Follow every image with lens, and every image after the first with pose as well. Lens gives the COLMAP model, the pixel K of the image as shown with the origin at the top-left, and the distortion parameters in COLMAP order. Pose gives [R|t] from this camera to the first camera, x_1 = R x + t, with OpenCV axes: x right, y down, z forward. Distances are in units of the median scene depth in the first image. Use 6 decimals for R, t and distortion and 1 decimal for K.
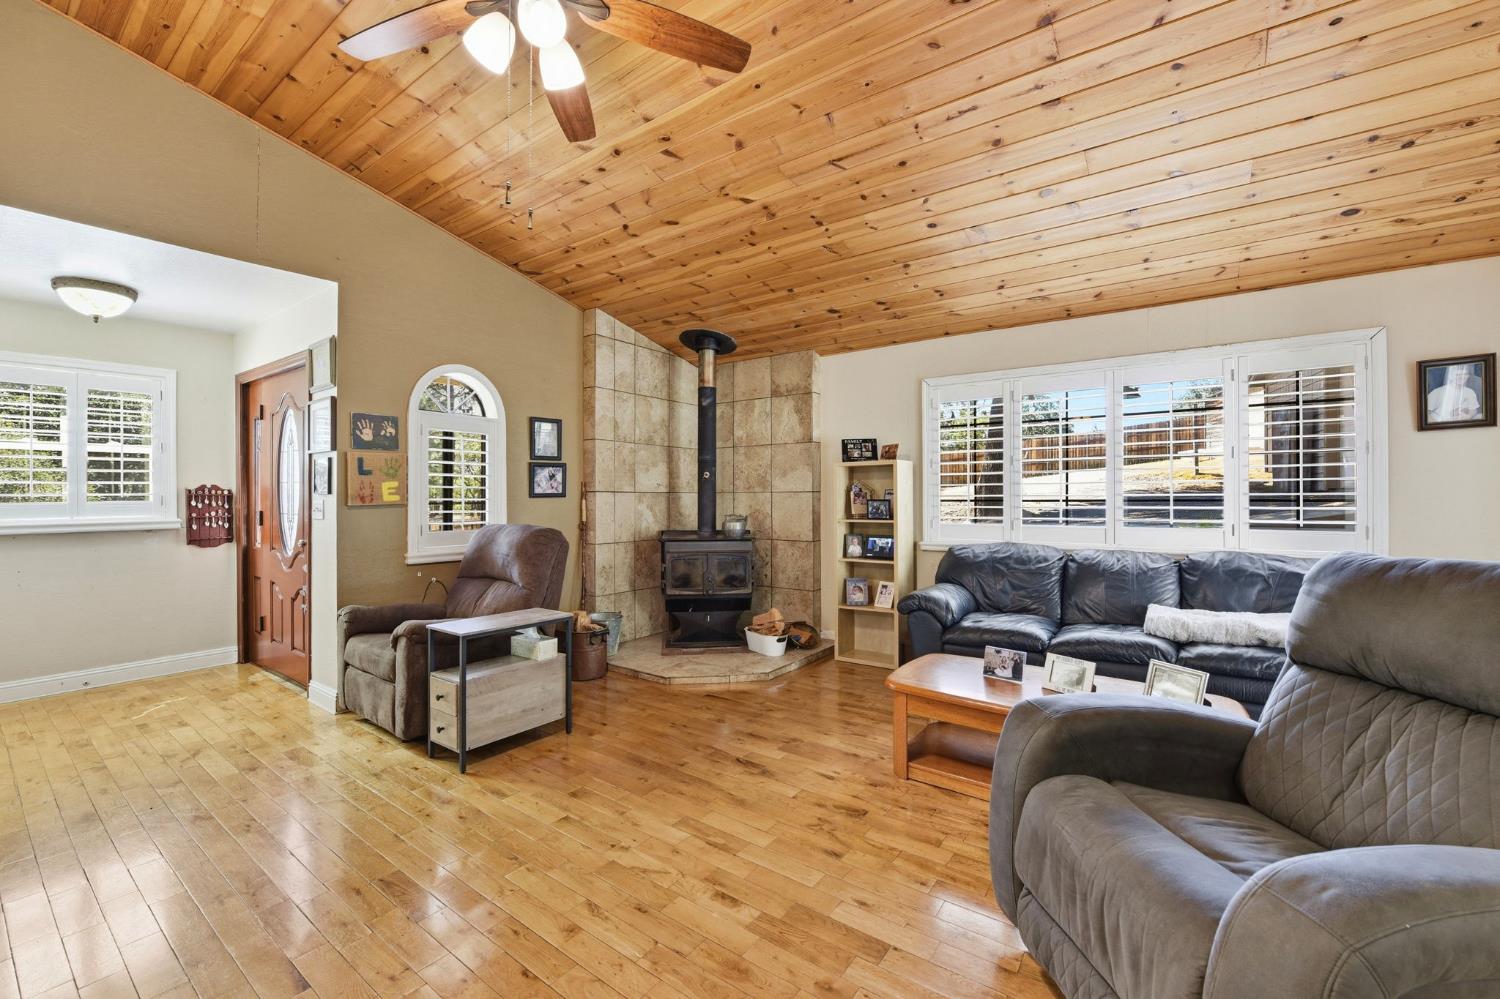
lens RADIAL K [[610.8, 0, 747.7], [0, 610.8, 498.2], [0, 0, 1]] dist [-0.020087, -0.000223]
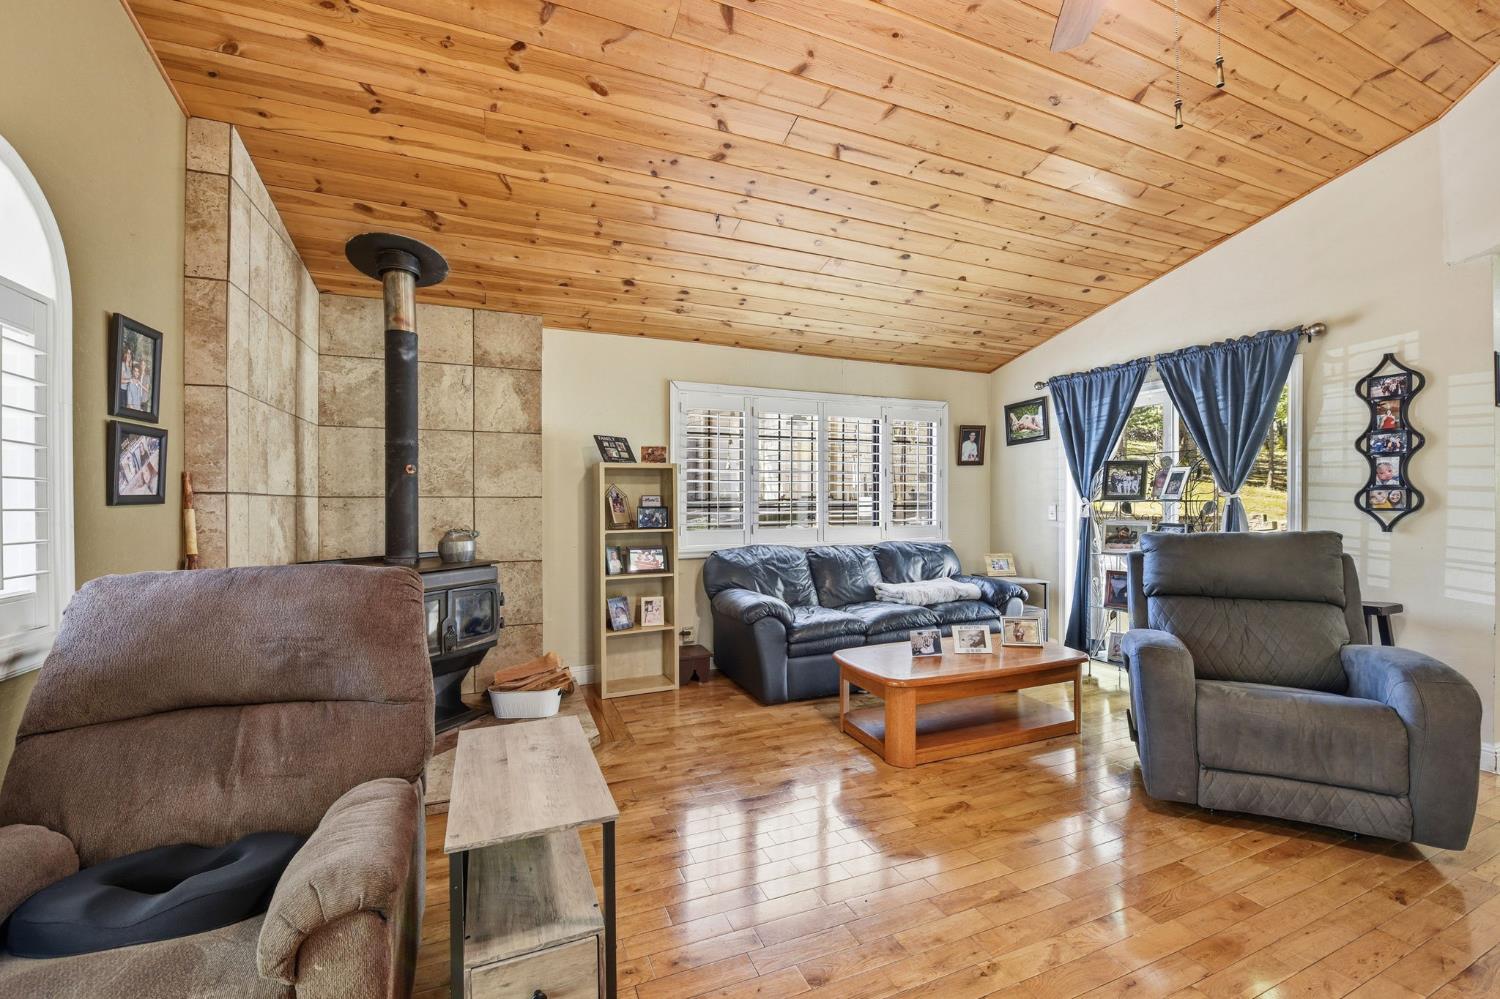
lens RADIAL K [[606.5, 0, 751.3], [0, 606.5, 504.1], [0, 0, 1]] dist [-0.013328, -0.000304]
pose [[0.521813, 0.000454, 0.853060, -0.484407], [0.003066, 0.999992, -0.002408, 0.001344], [-0.853054, 0.003872, 0.521808, 0.419676]]
